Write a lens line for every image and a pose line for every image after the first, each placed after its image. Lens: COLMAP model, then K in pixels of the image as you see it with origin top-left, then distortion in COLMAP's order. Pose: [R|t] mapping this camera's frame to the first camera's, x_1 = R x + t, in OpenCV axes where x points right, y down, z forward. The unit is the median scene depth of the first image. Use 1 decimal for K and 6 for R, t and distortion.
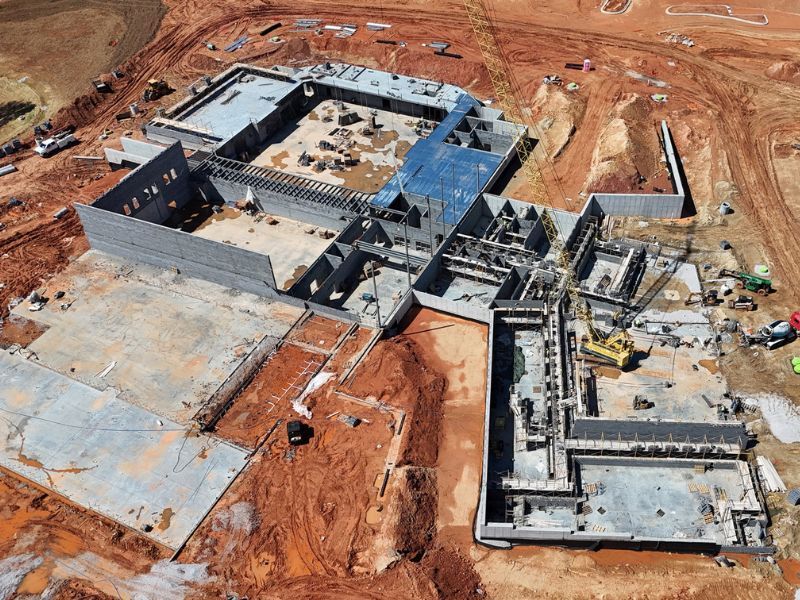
lens RADIAL K [[803.1, 0, 400.0], [0, 803.1, 300.0], [0, 0, 1]] dist [0.023371, -0.012497]
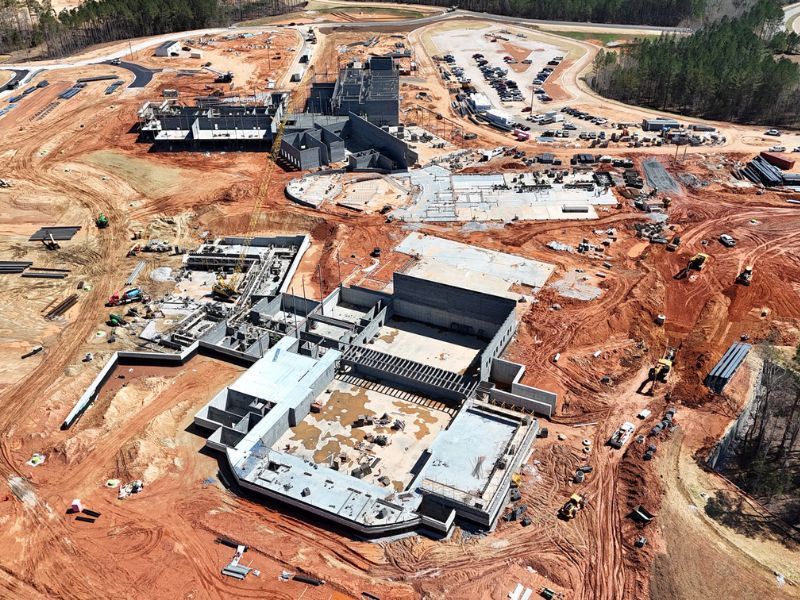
lens RADIAL K [[772.1, 0, 400.0], [0, 772.1, 300.0], [0, 0, 1]] dist [0.044658, 0.011415]
pose [[-0.999418, -0.029196, -0.017626, -0.093093], [-0.026357, 0.333255, 0.942468, -1.259975], [-0.021642, 0.942385, -0.333831, 1.167632]]
